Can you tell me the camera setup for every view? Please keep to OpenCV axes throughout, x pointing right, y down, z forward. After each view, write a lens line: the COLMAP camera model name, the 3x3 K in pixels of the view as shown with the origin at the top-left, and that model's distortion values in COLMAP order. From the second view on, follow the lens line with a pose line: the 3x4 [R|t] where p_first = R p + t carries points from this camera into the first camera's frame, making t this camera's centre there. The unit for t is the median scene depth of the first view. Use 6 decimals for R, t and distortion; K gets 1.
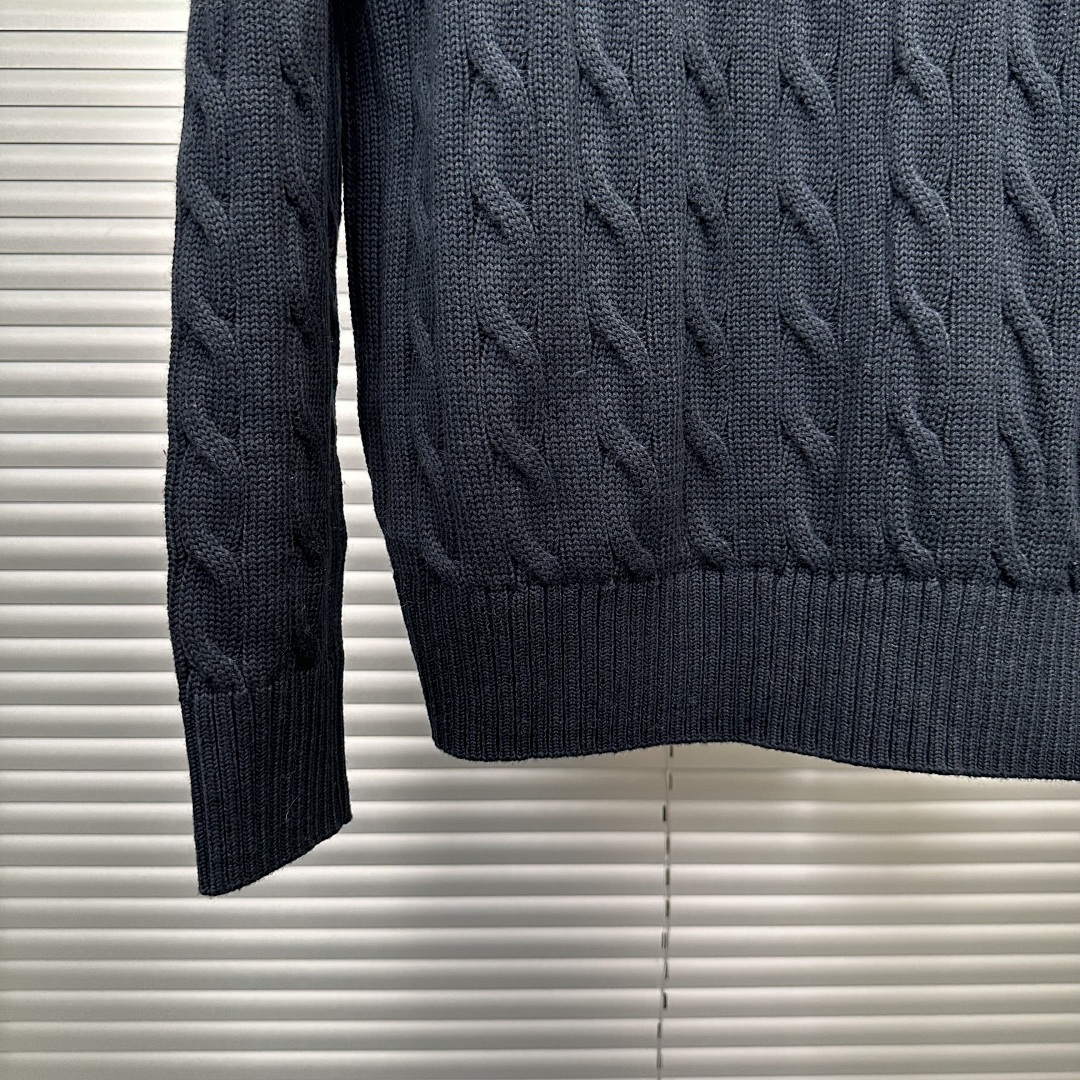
lens RADIAL K [[994.6, 0, 543.1], [0, 994.6, 558.3], [0, 0, 1]] dist [0.163034, -0.346770]
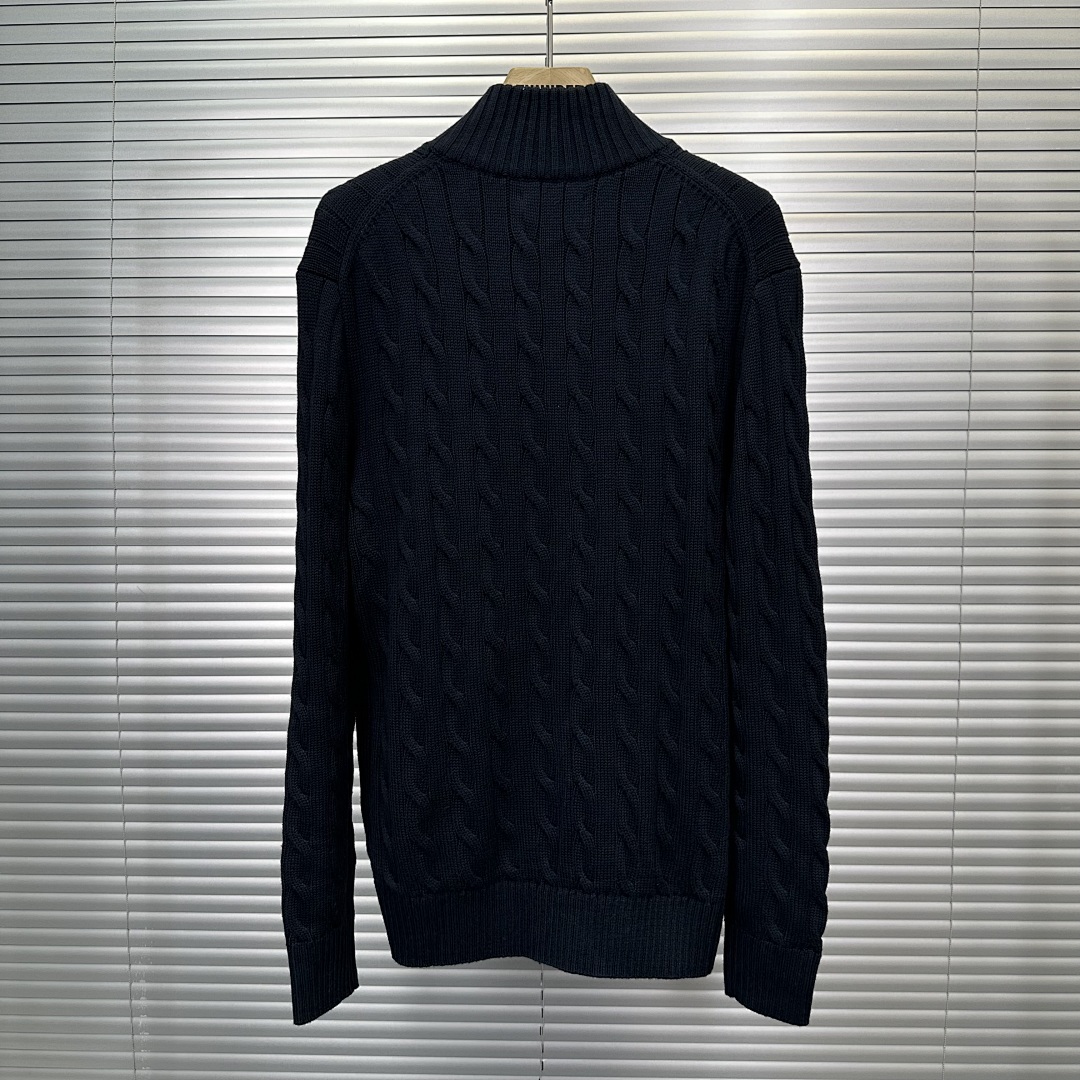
lens RADIAL K [[943.9, 0, 555.1], [0, 943.9, 539.2], [0, 0, 1]] dist [0.148812, -0.302480]
pose [[0.998629, -0.012346, -0.050862, 0.420955], [0.009421, 0.998309, -0.057362, -0.693164], [0.051484, 0.056804, 0.997057, -1.330256]]
